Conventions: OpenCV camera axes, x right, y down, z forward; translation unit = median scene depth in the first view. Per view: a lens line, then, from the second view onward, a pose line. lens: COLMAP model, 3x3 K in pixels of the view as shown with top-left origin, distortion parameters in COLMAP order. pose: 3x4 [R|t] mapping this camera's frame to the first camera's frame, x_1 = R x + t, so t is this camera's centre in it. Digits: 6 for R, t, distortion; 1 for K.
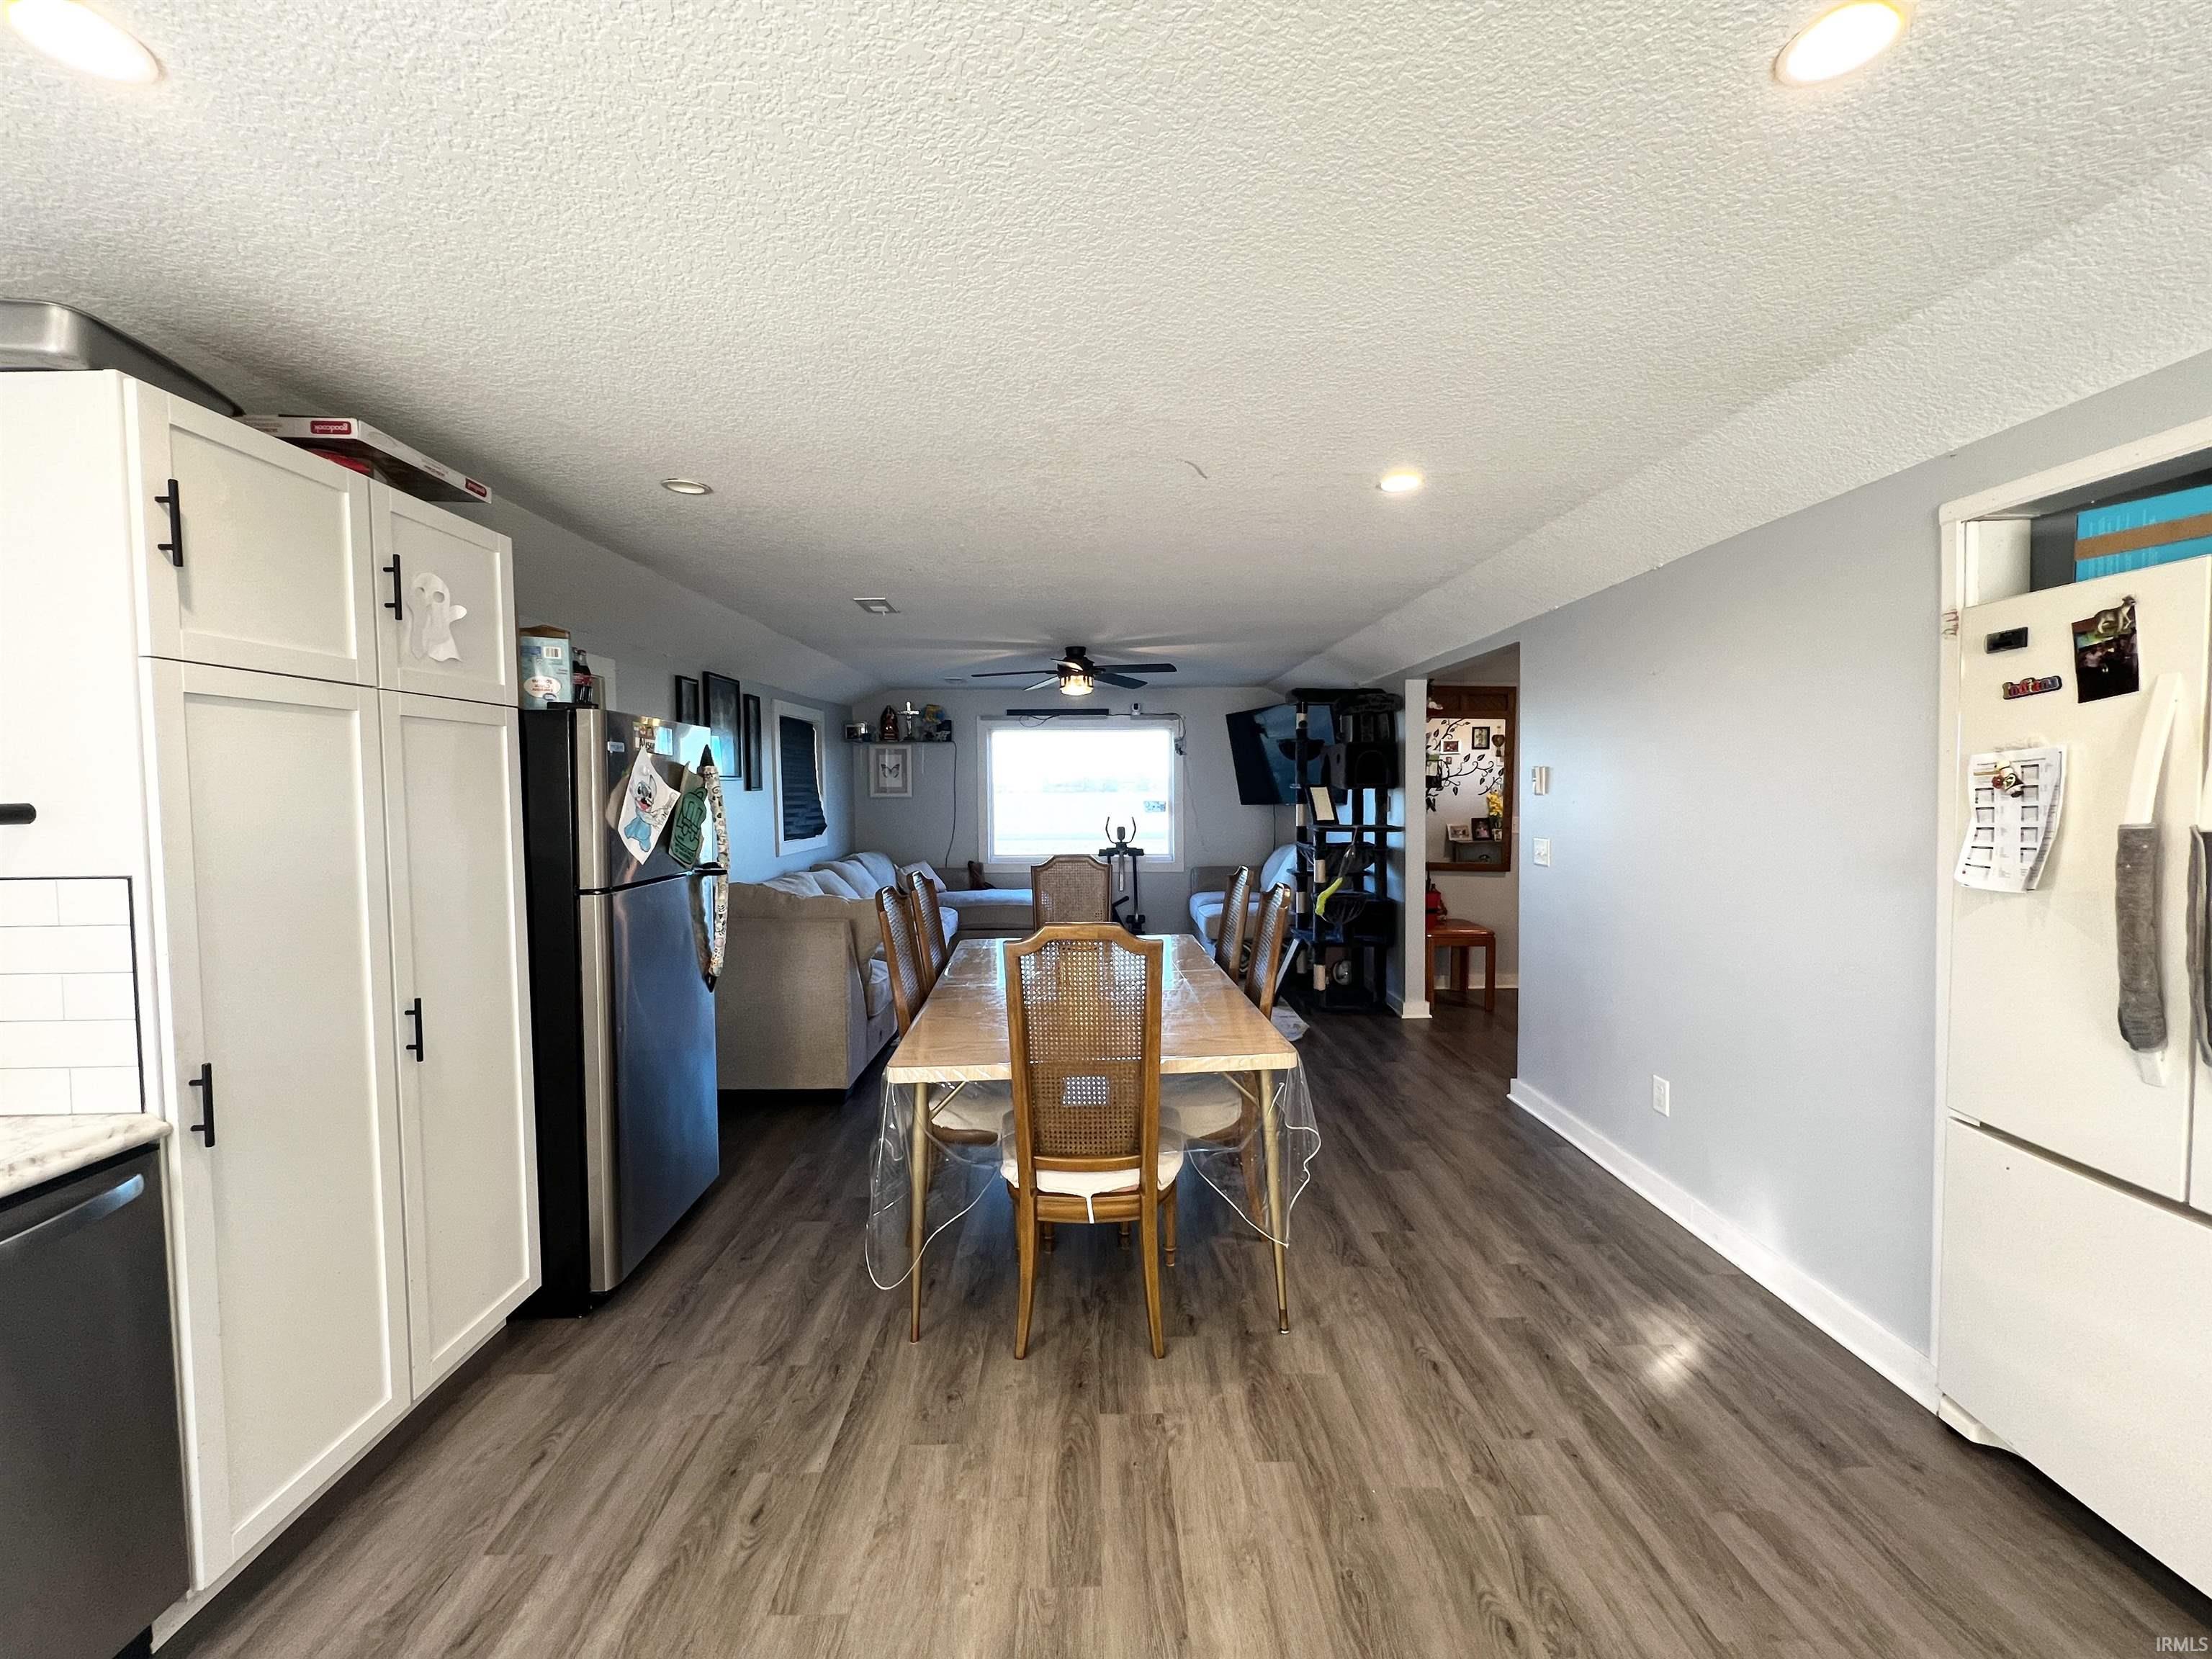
lens RADIAL K [[881.2, 0, 1097.2], [0, 881.2, 817.2], [0, 0, 1]] dist [-0.003484, 0.001012]
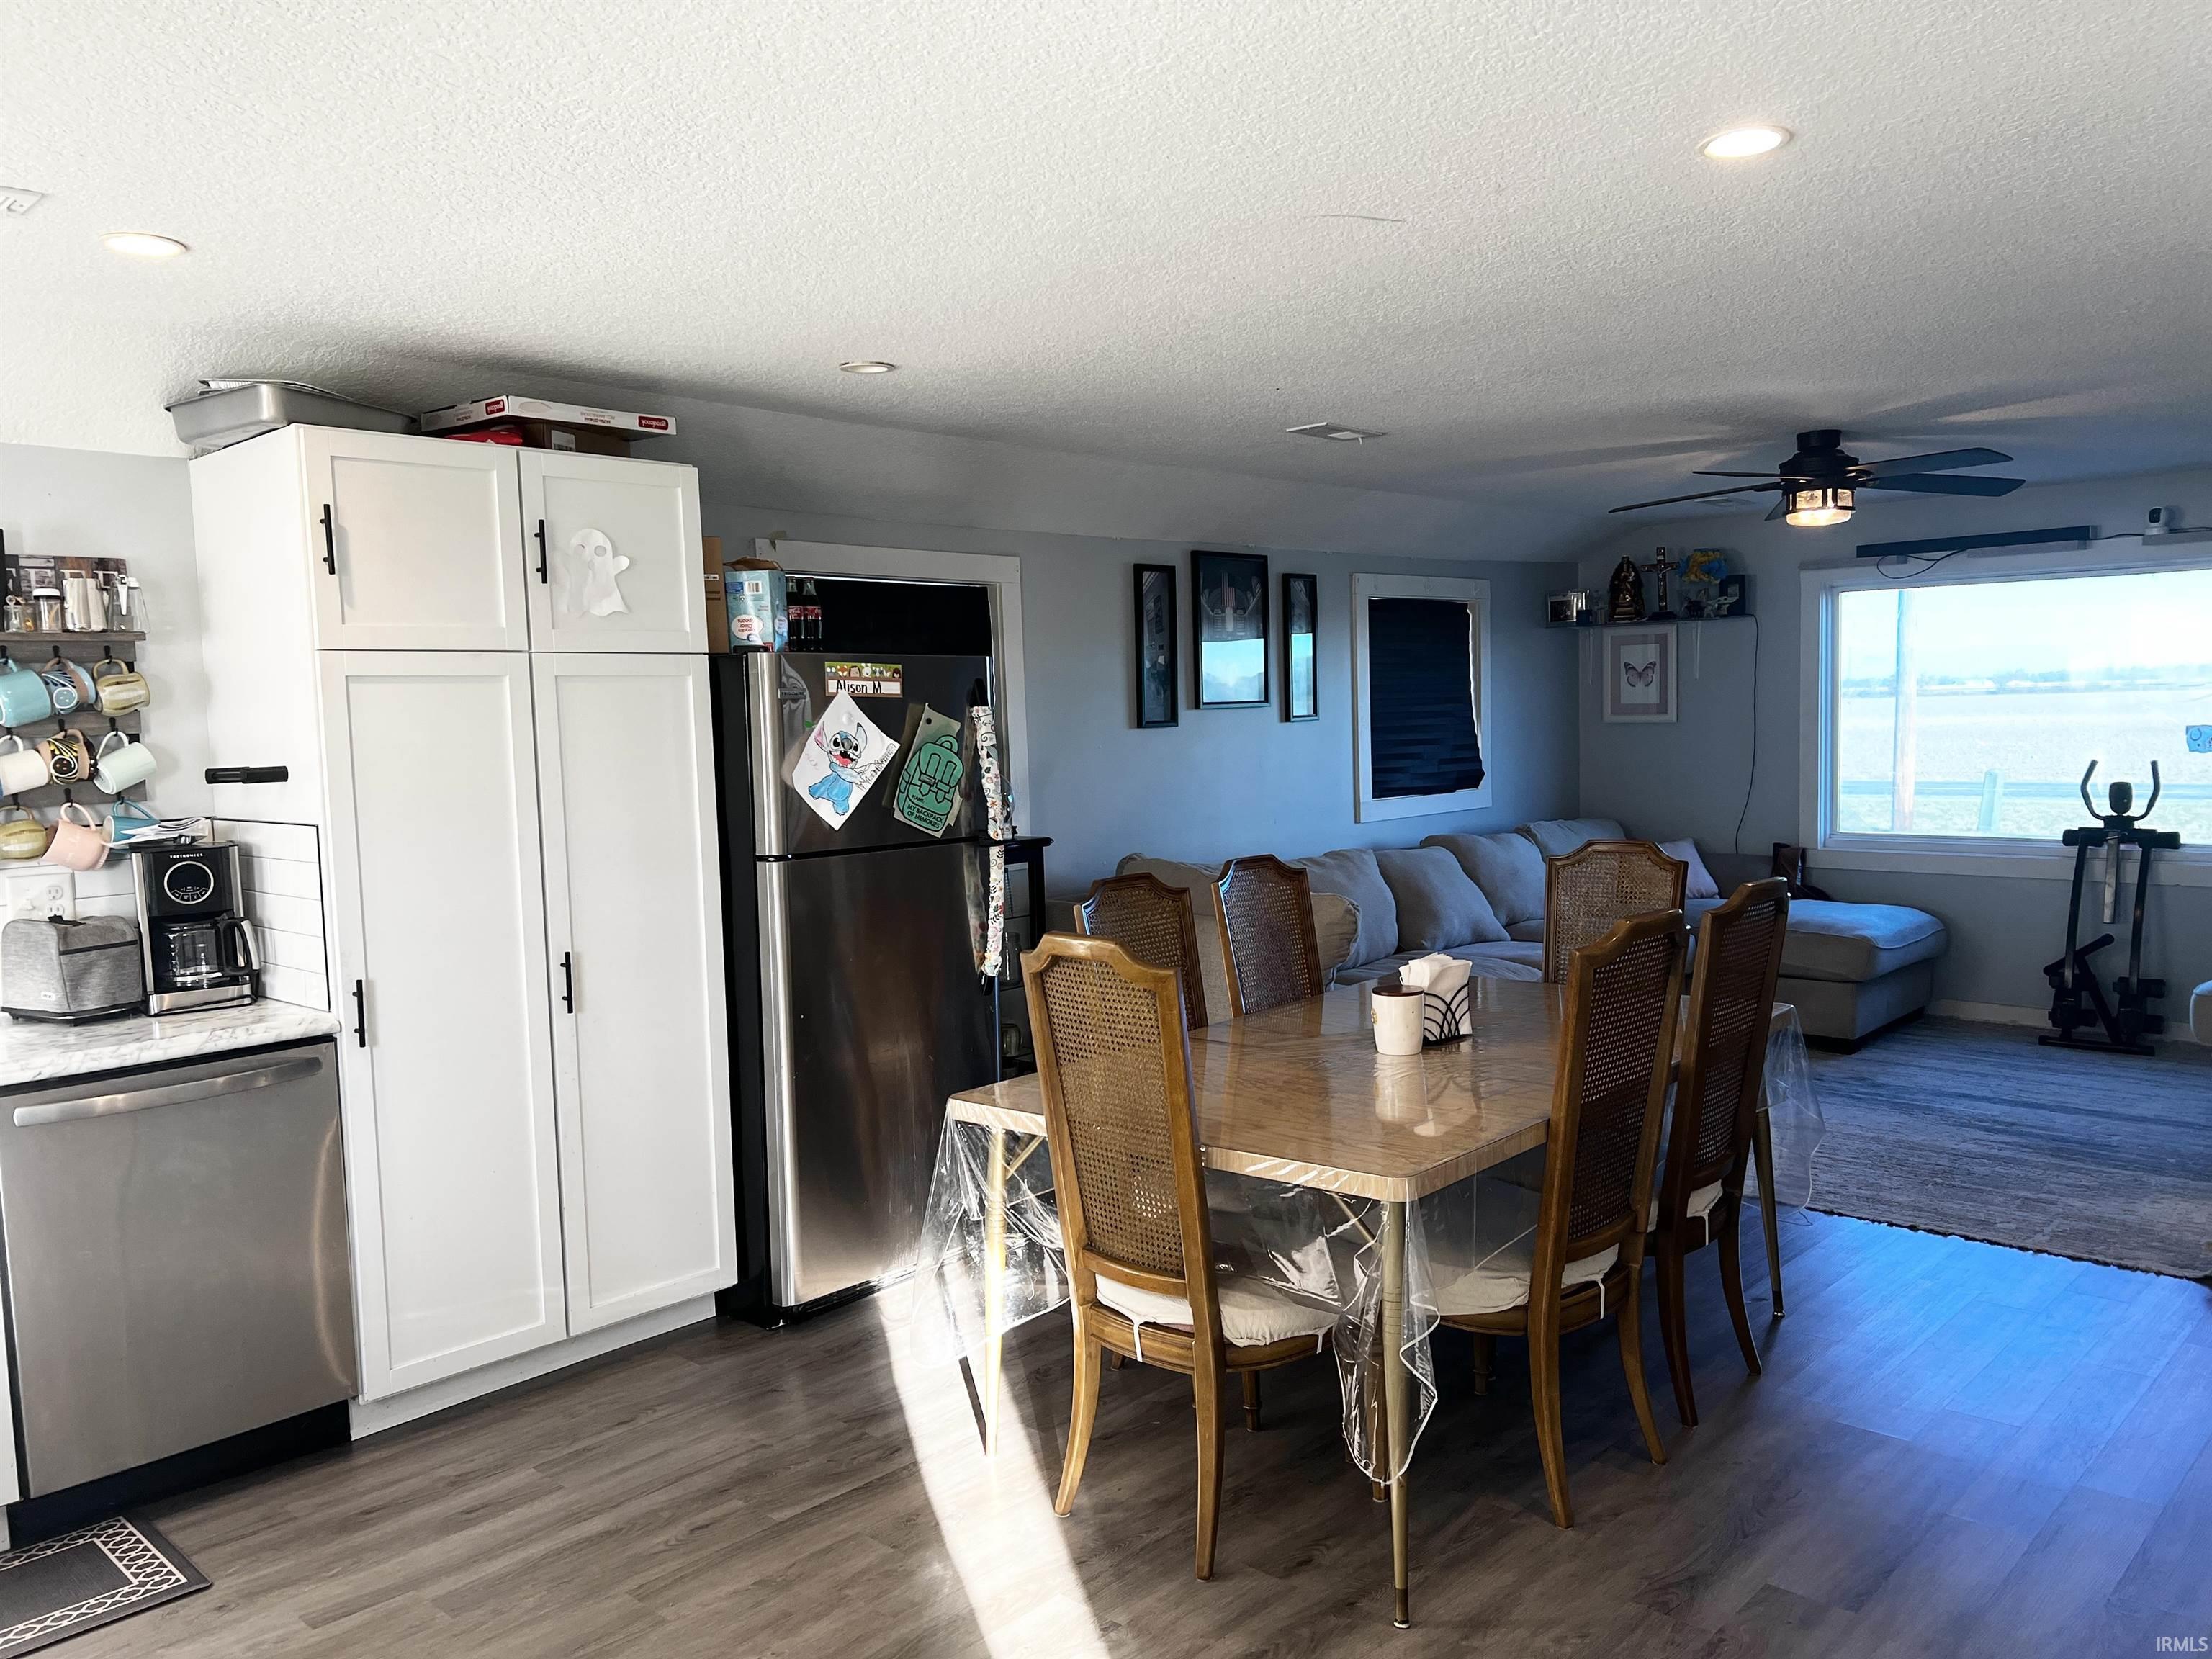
lens RADIAL K [[1653.4, 0, 1107.9], [0, 1653.4, 836.4], [0, 0, 1]] dist [0.031394, -0.018265]
pose [[0.723499, 0.042749, -0.689001, 0.839161], [-0.002999, 0.998266, 0.058788, -0.037300], [0.690319, -0.040467, 0.722373, 0.033466]]
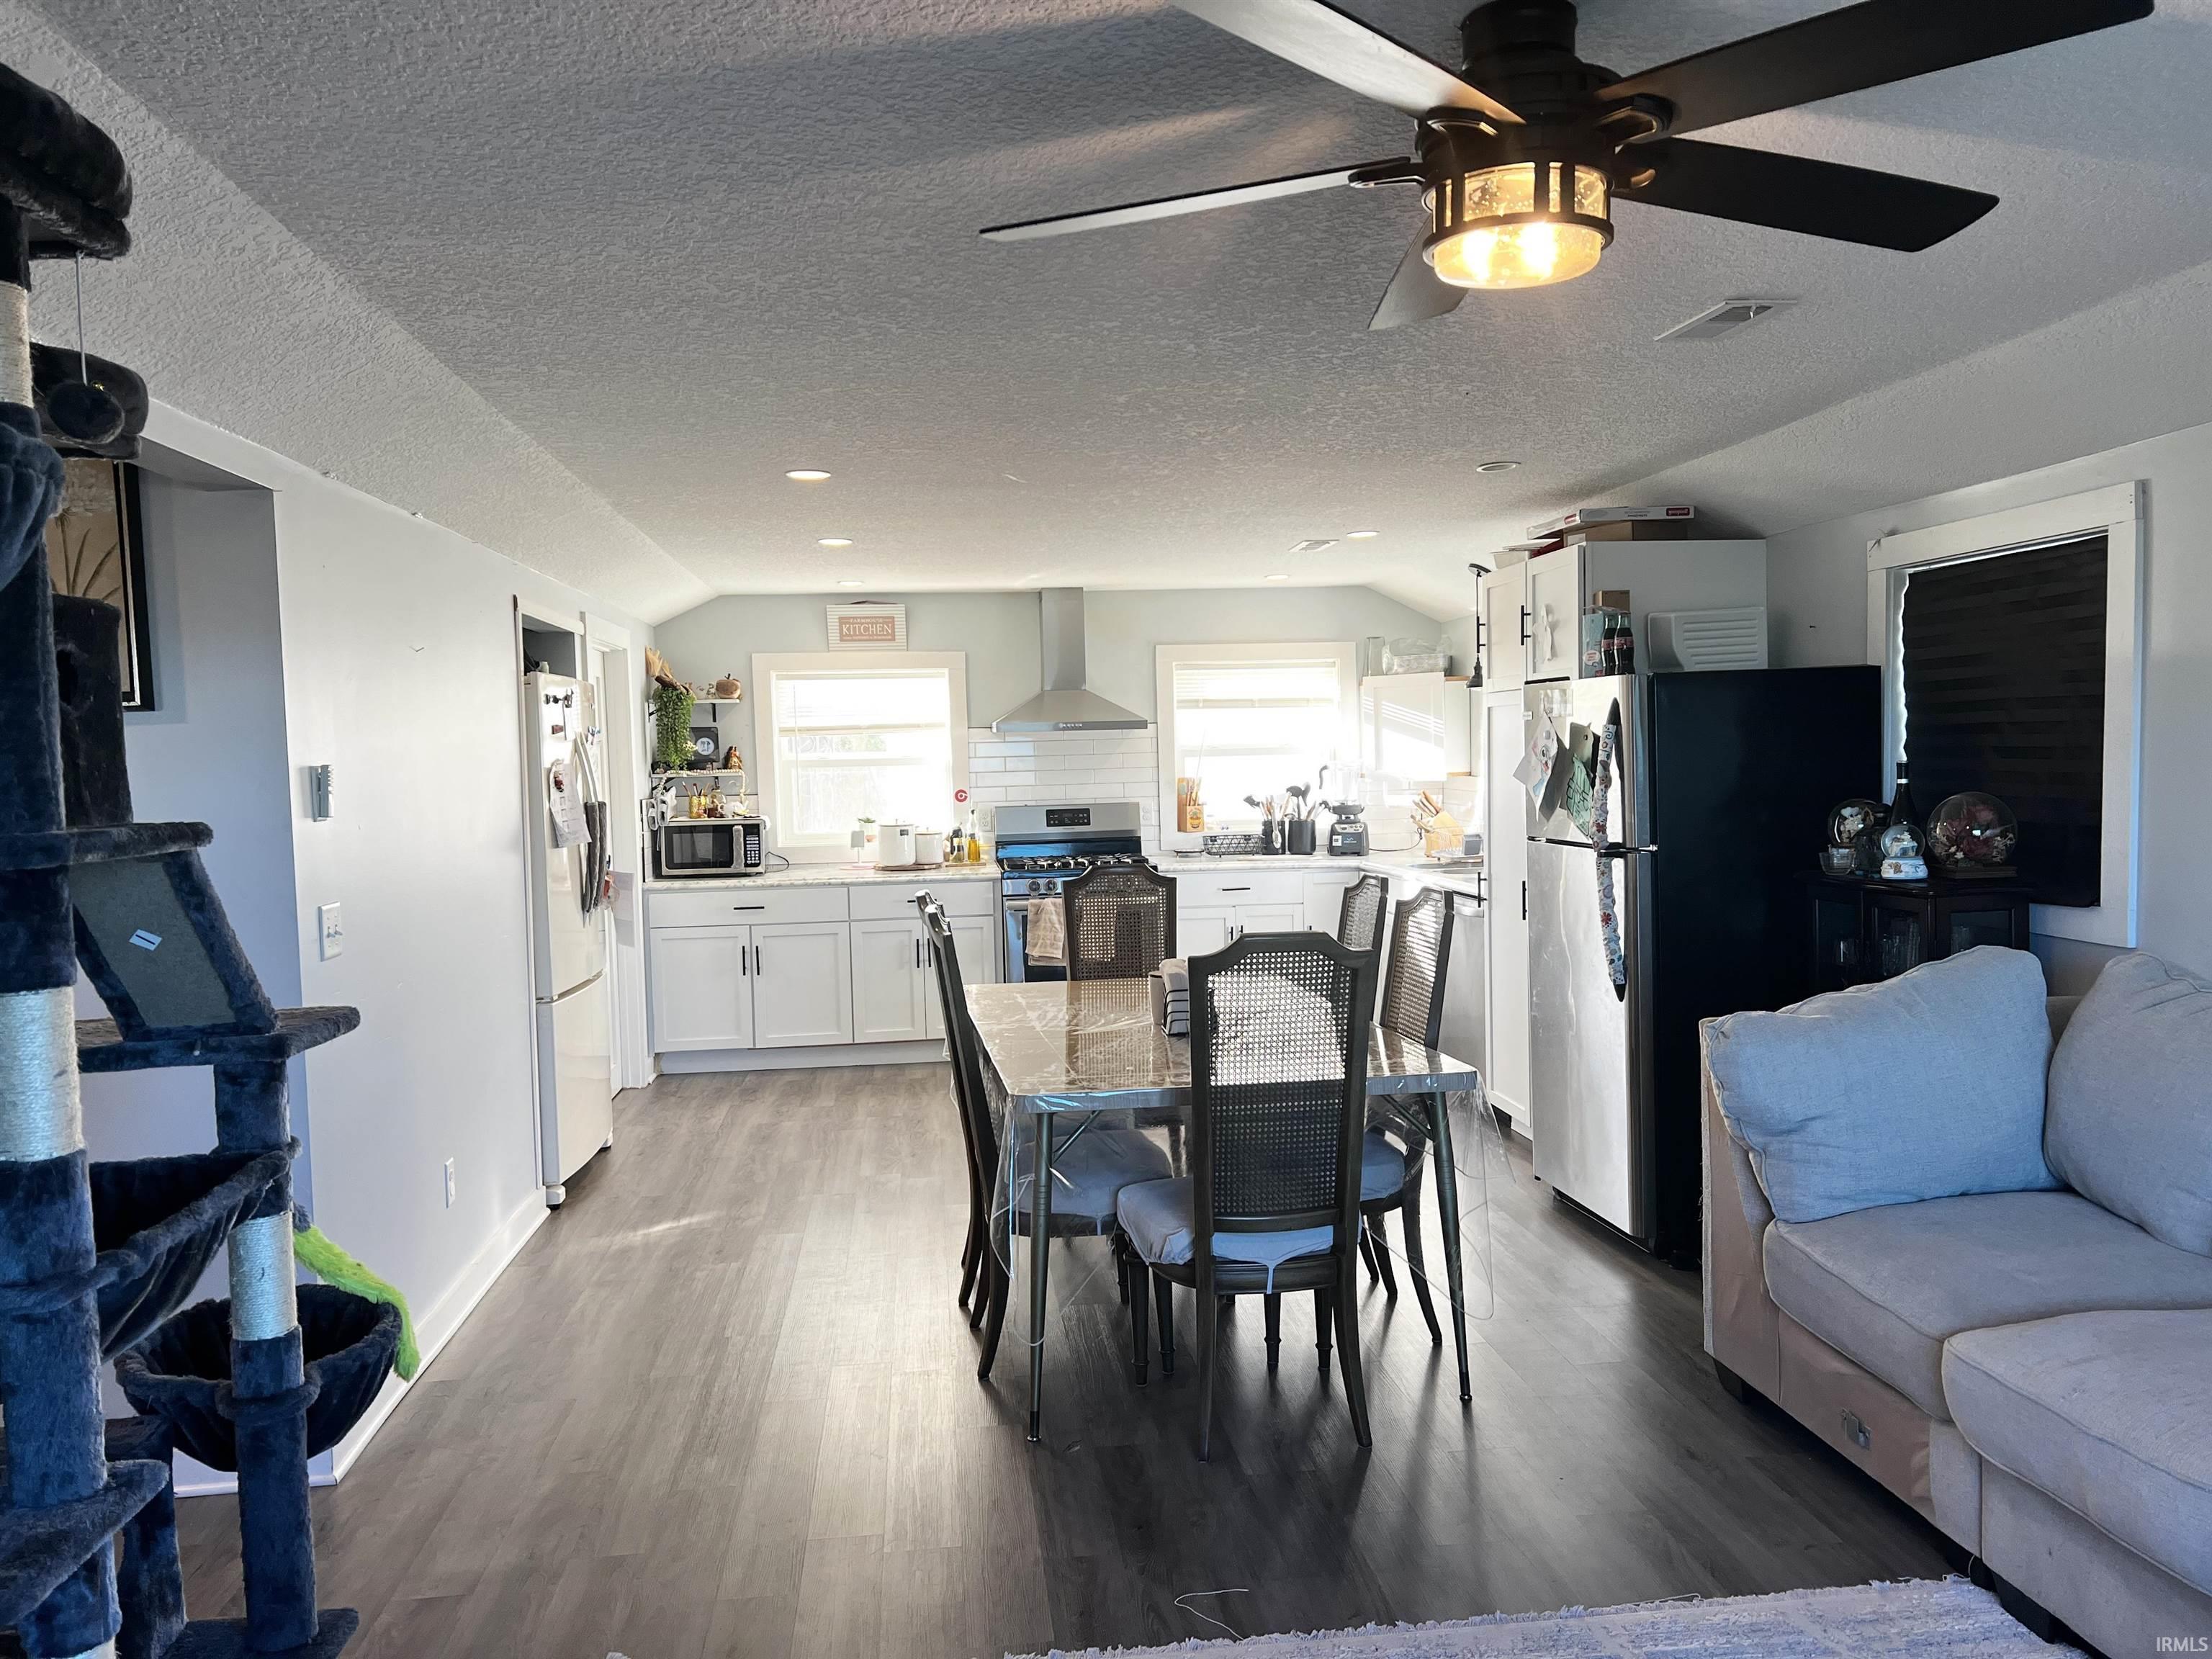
lens RADIAL K [[1653.4, 0, 1109.1], [0, 1653.4, 839.2], [0, 0, 1]] dist [0.031394, -0.018265]
pose [[-0.993521, 0.041499, -0.105798, 0.246897], [0.031913, 0.995363, 0.090743, -0.143631], [0.109074, 0.086779, -0.990239, 3.248922]]
